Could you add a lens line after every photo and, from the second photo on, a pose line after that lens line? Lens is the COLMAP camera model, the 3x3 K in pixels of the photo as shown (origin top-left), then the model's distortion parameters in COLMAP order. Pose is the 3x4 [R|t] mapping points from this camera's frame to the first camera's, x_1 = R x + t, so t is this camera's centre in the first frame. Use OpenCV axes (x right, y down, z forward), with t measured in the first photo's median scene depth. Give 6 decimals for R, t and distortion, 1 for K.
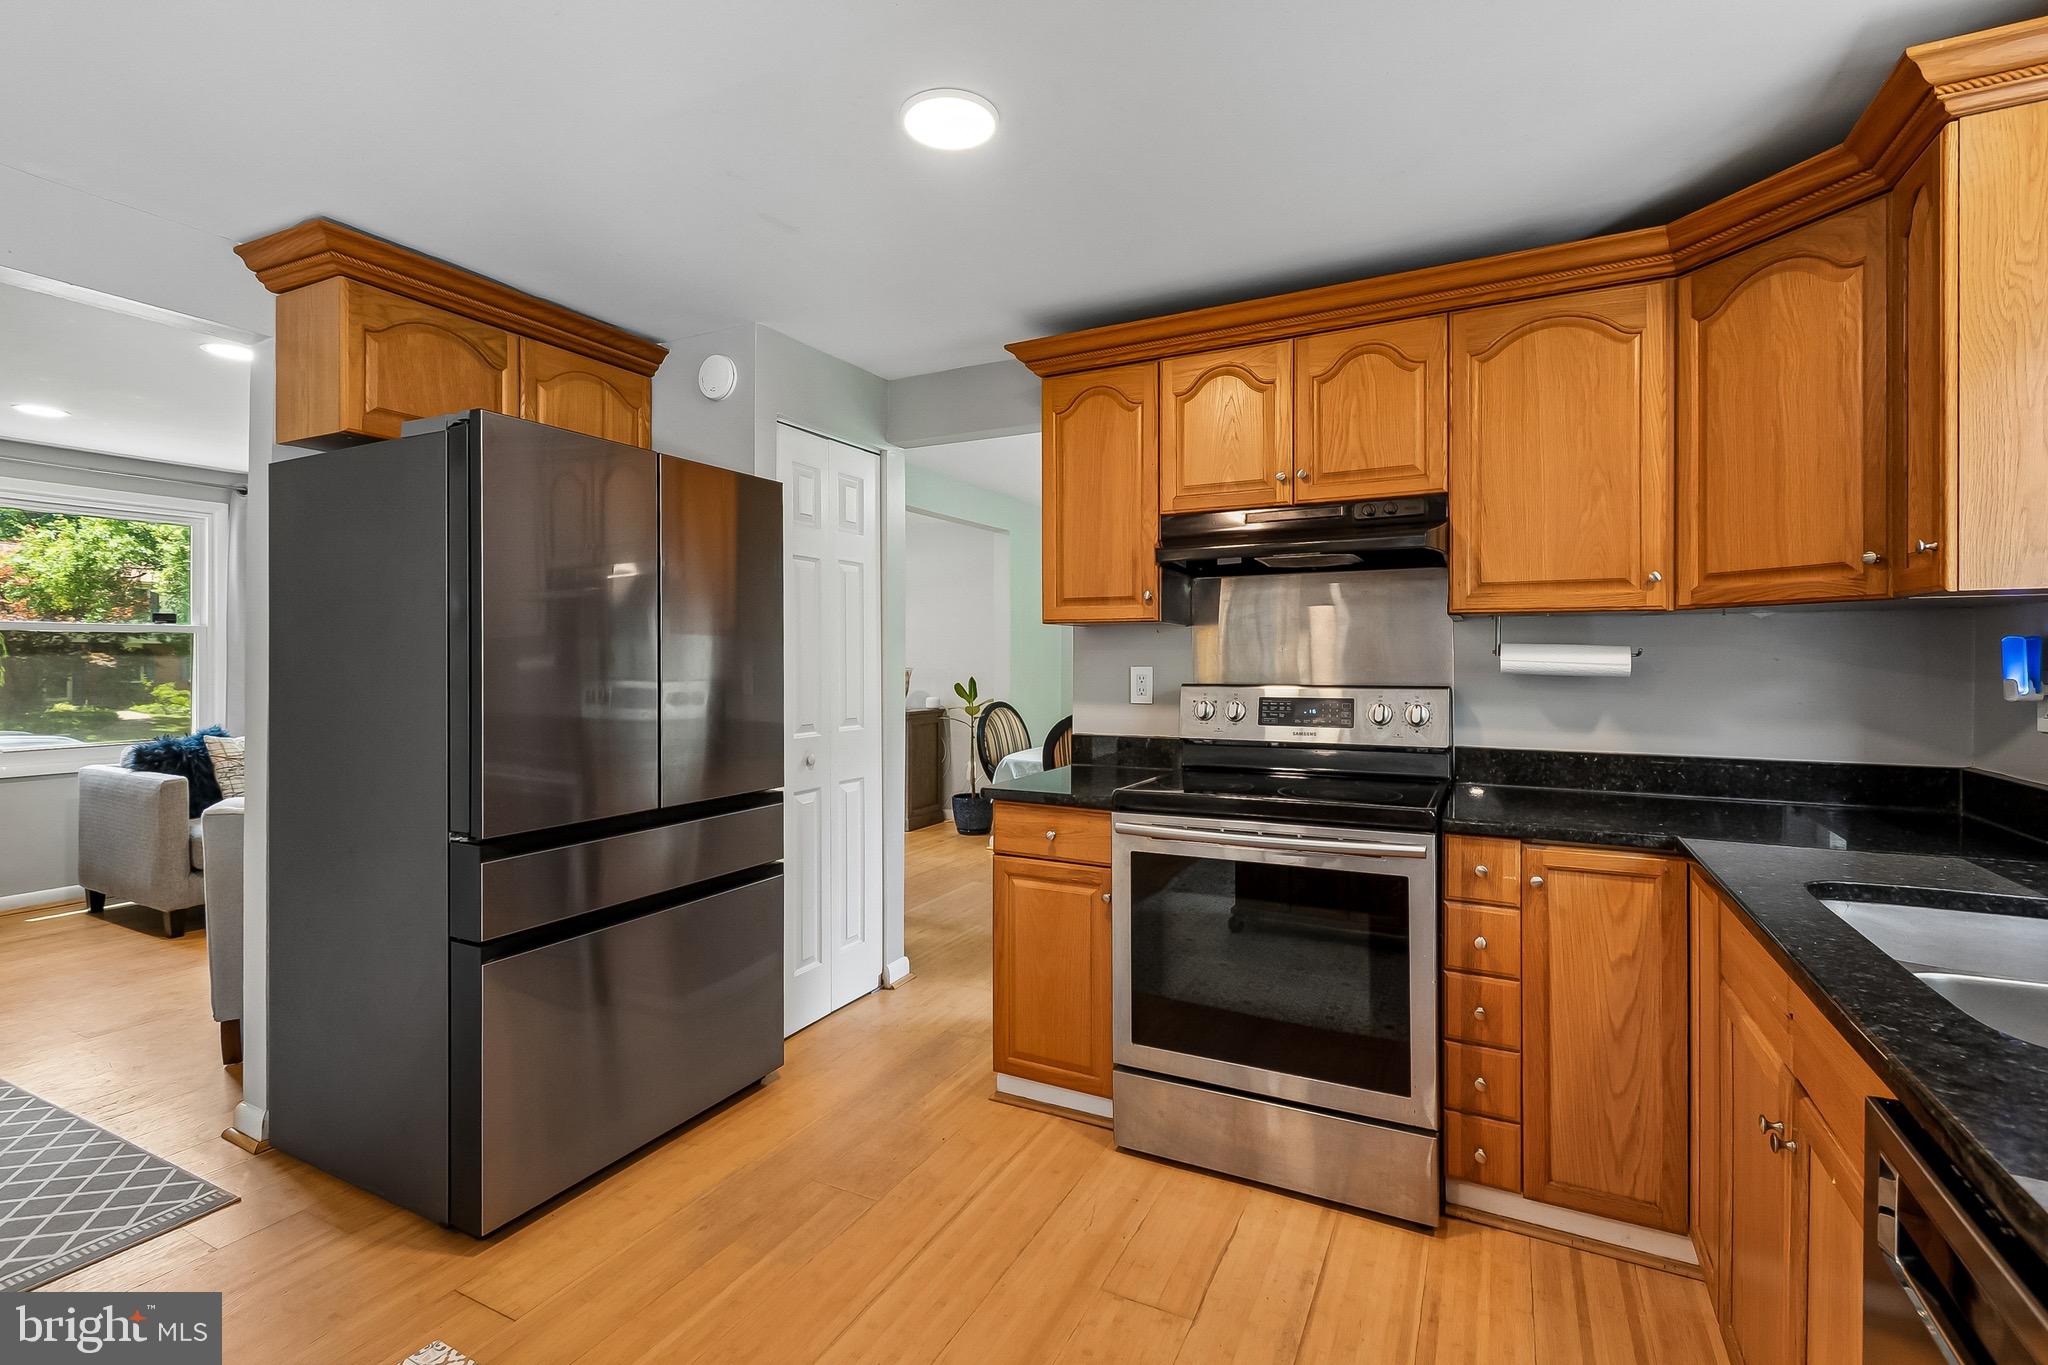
lens RADIAL K [[924.2, 0, 1029.9], [0, 924.2, 649.9], [0, 0, 1]] dist [0.011039, -0.003935]
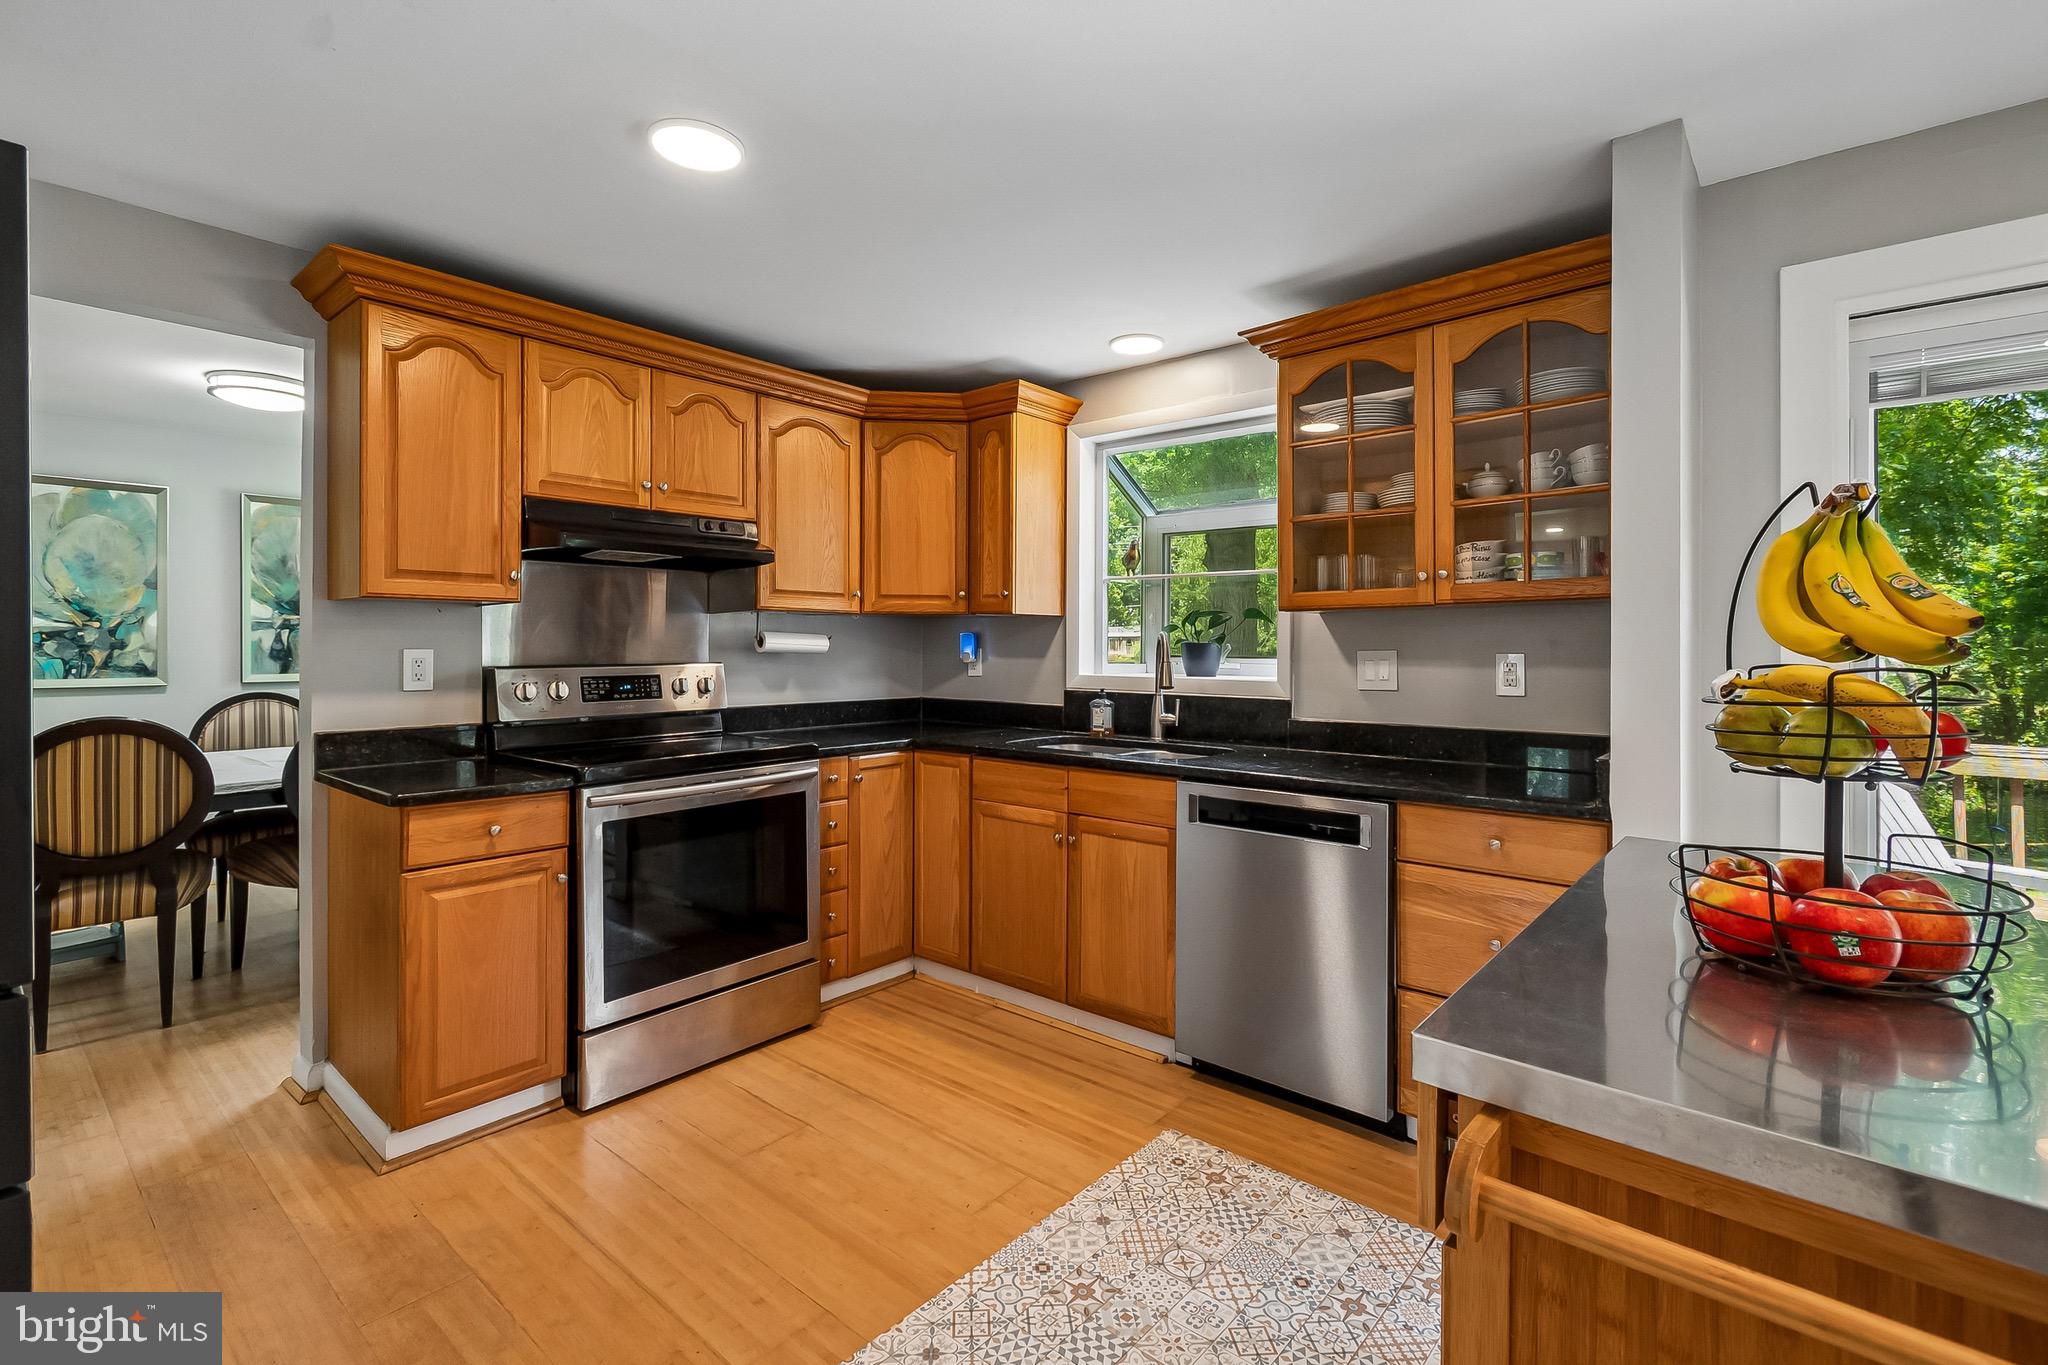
lens RADIAL K [[913.8, 0, 1028.2], [0, 913.8, 649.7], [0, 0, 1]] dist [0.012138, 0.000160]
pose [[0.229890, -0.000557, 0.973216, -0.874526], [-0.007644, 0.999968, 0.002378, 0.016574], [-0.973187, -0.007986, 0.229879, 0.318087]]
